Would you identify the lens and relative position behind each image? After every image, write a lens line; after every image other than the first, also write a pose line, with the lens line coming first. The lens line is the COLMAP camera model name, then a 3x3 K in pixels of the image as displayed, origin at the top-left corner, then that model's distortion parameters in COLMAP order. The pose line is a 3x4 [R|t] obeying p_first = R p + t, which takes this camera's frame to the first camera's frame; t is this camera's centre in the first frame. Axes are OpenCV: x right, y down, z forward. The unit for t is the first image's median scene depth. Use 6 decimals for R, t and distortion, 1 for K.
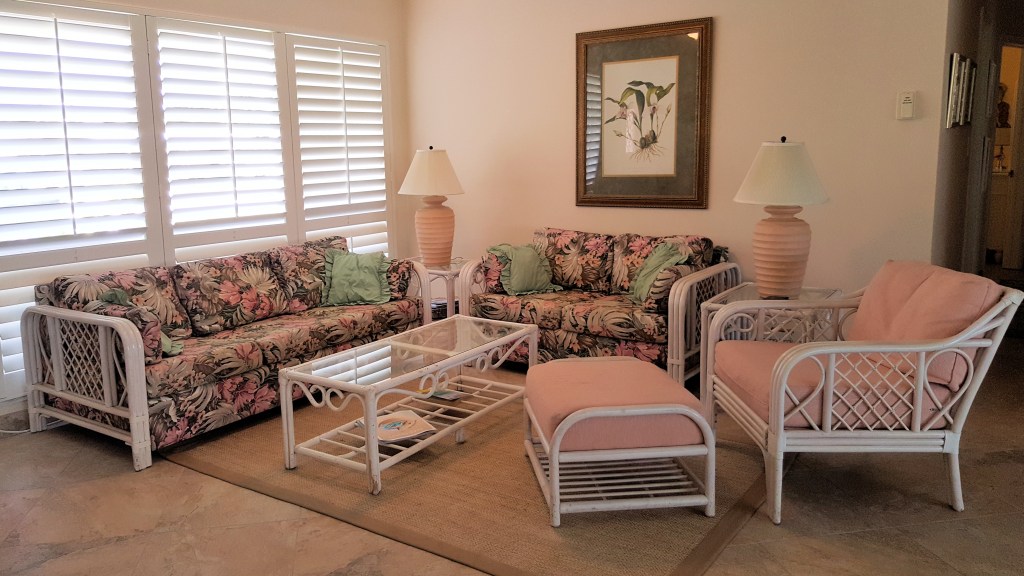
lens RADIAL K [[768.2, 0, 493.6], [0, 768.2, 286.7], [0, 0, 1]] dist [0.091164, -0.167416]
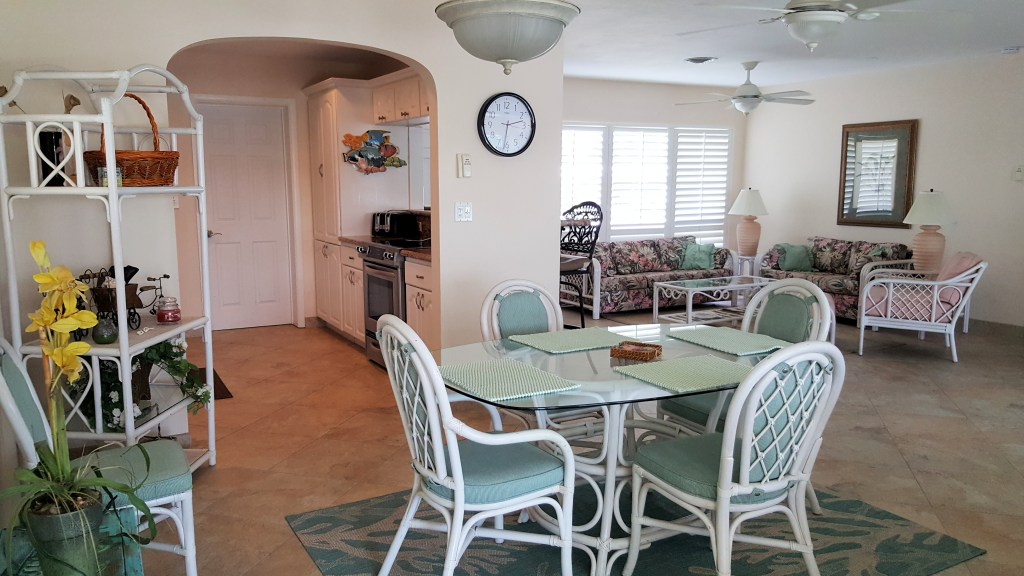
lens RADIAL K [[768.2, 0, 493.6], [0, 768.2, 286.7], [0, 0, 1]] dist [0.091164, -0.167416]
pose [[0.881964, 0.079870, -0.464499, 0.281689], [-0.098288, 0.995037, -0.015527, 0.148687], [0.460954, 0.059349, 0.885437, -0.959418]]
